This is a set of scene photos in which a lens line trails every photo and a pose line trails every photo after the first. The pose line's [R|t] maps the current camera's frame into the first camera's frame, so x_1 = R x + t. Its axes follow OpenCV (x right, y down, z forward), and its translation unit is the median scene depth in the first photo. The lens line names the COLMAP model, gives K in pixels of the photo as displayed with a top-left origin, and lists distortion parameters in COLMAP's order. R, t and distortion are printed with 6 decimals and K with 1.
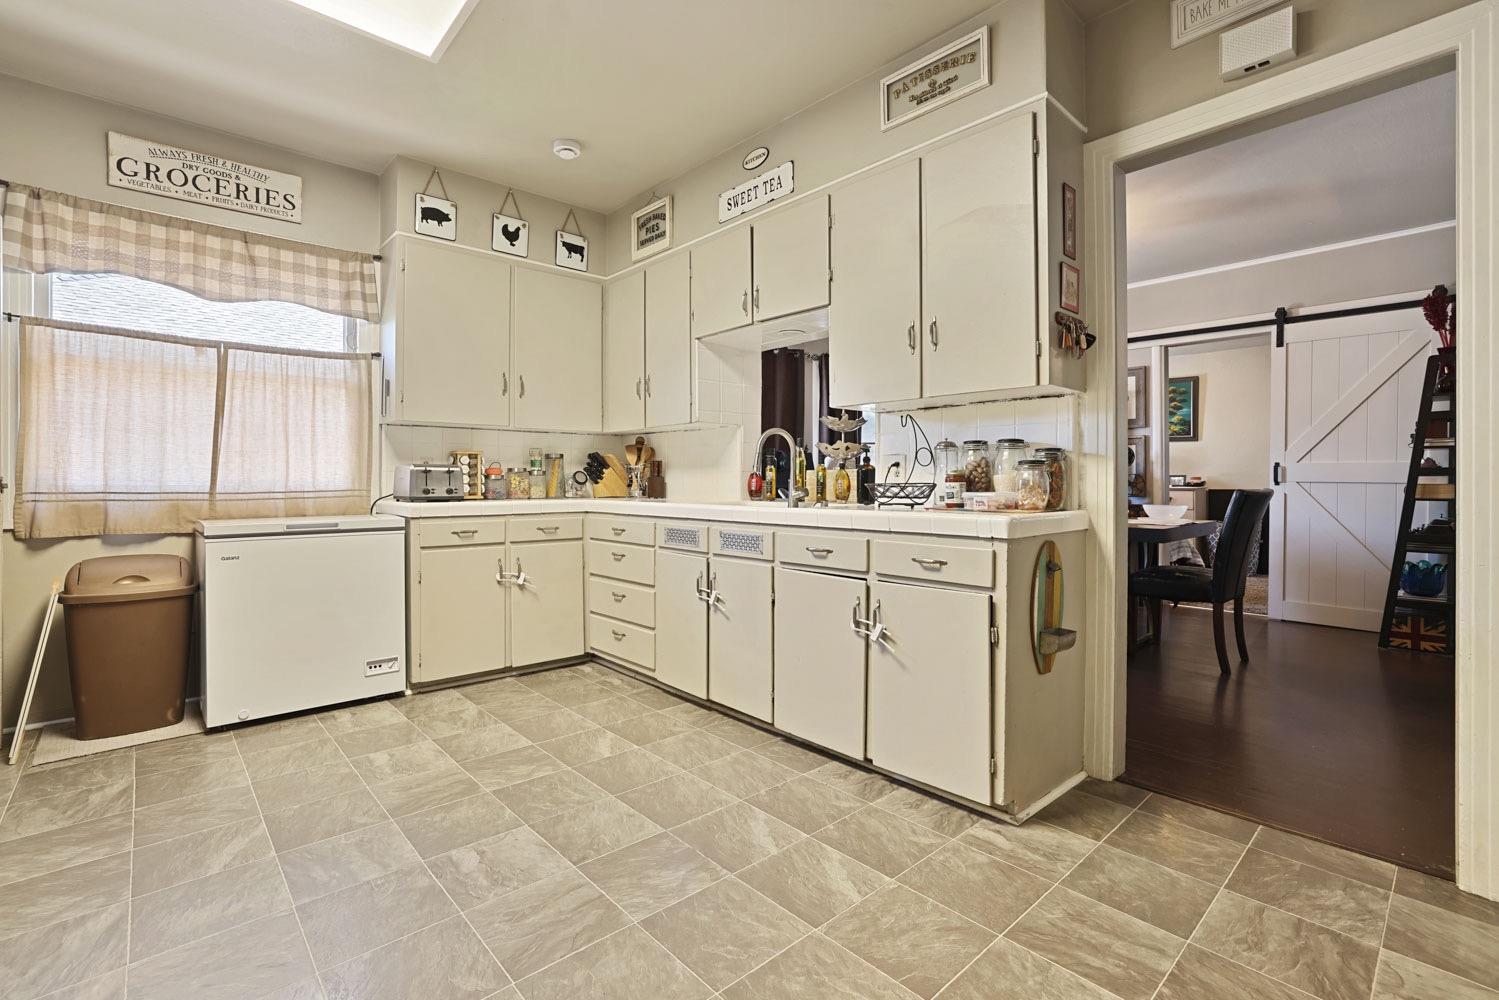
lens RADIAL K [[677.1, 0, 746.2], [0, 677.1, 482.9], [0, 0, 1]] dist [-0.044693, 0.017373]
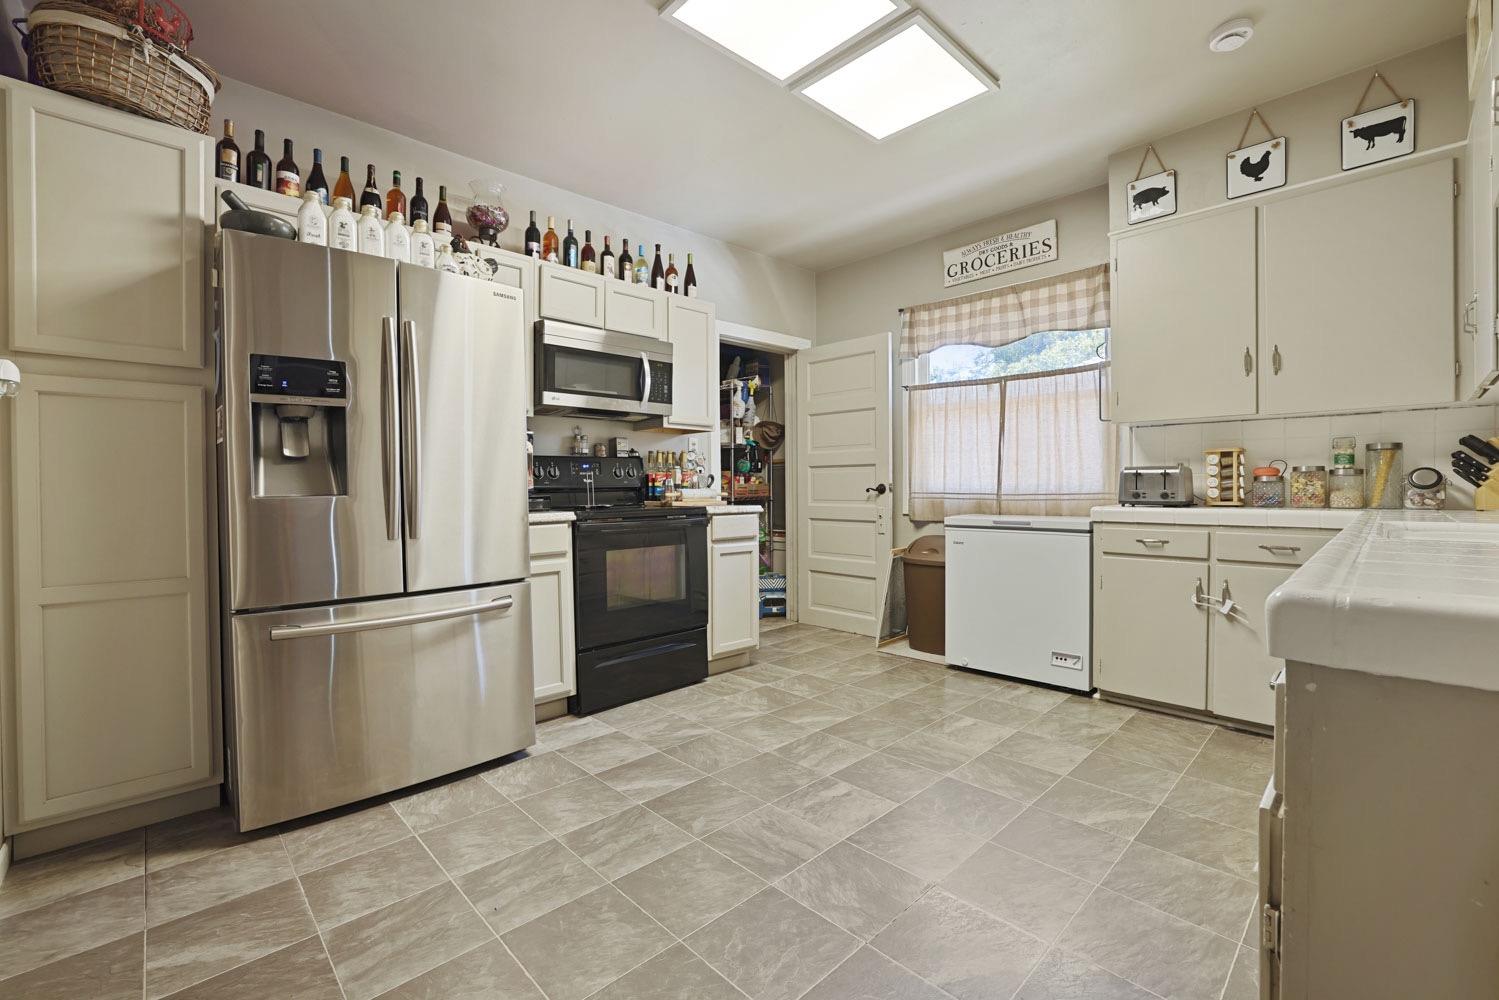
lens RADIAL K [[643.7, 0, 749.5], [0, 643.7, 500.0], [0, 0, 1]] dist [-0.050372, 0.016750]
pose [[0.026520, 0.019640, -0.999455, 0.452723], [0.002091, 0.999804, 0.019702, 0.000475], [0.999646, -0.002613, 0.026473, 0.487596]]
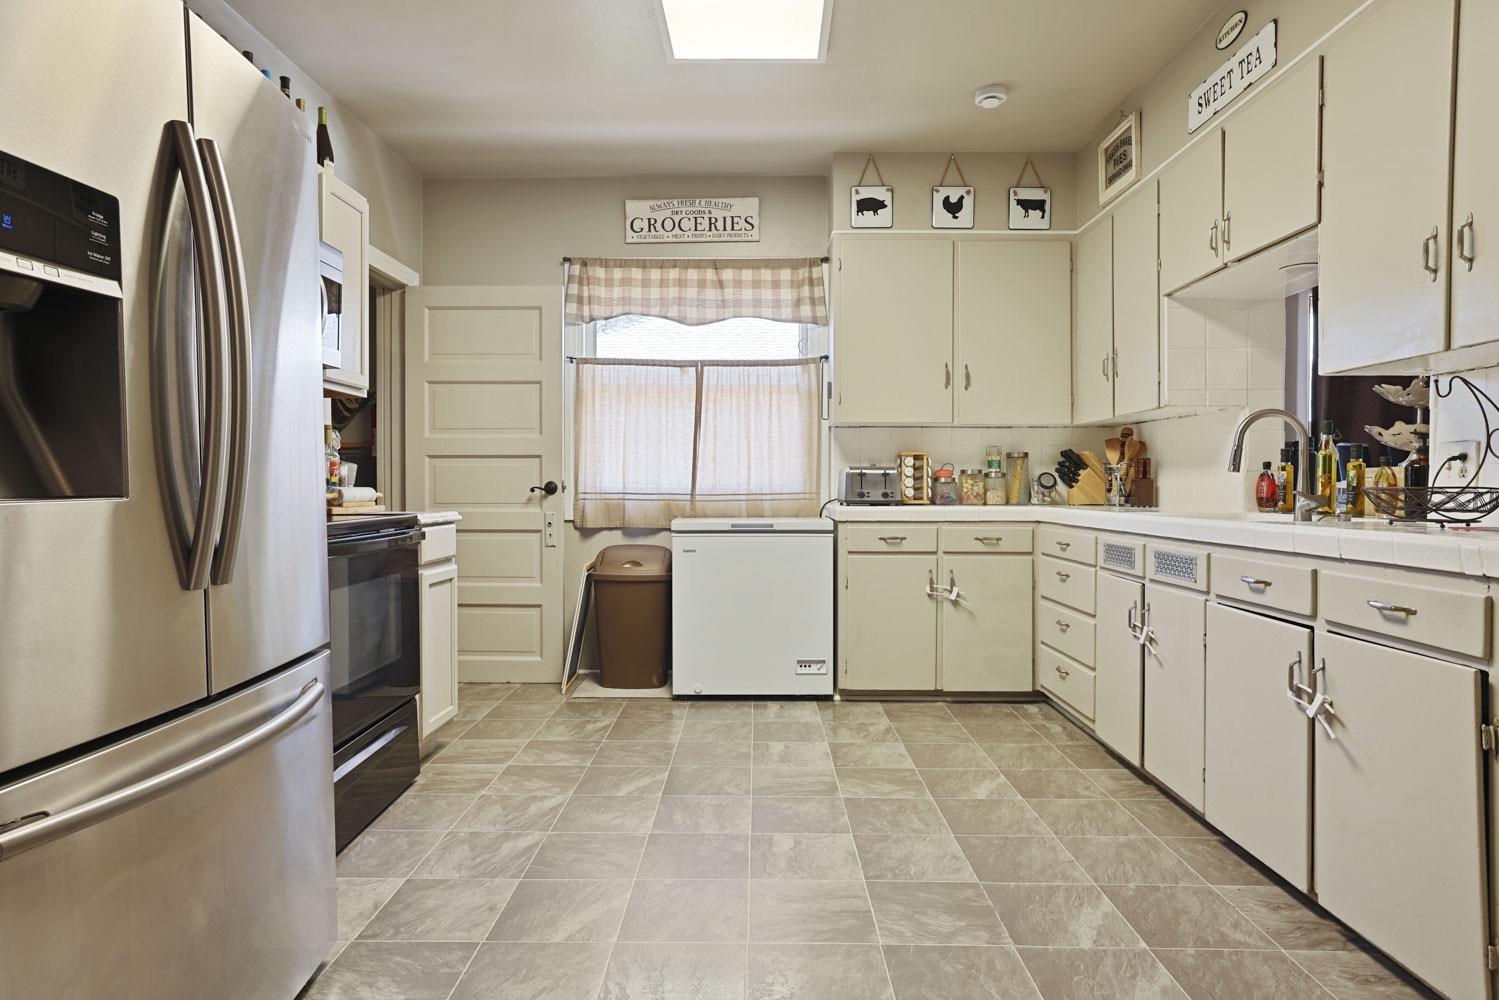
lens RADIAL K [[846.2, 0, 749.5], [0, 846.2, 500.0], [0, 0, 1]] dist [-0.043221, 0.040532]
pose [[0.733381, 0.012608, -0.679701, 0.263201], [-0.002975, 0.999878, 0.015336, 0.002156], [0.679811, -0.009225, 0.733329, -0.002938]]
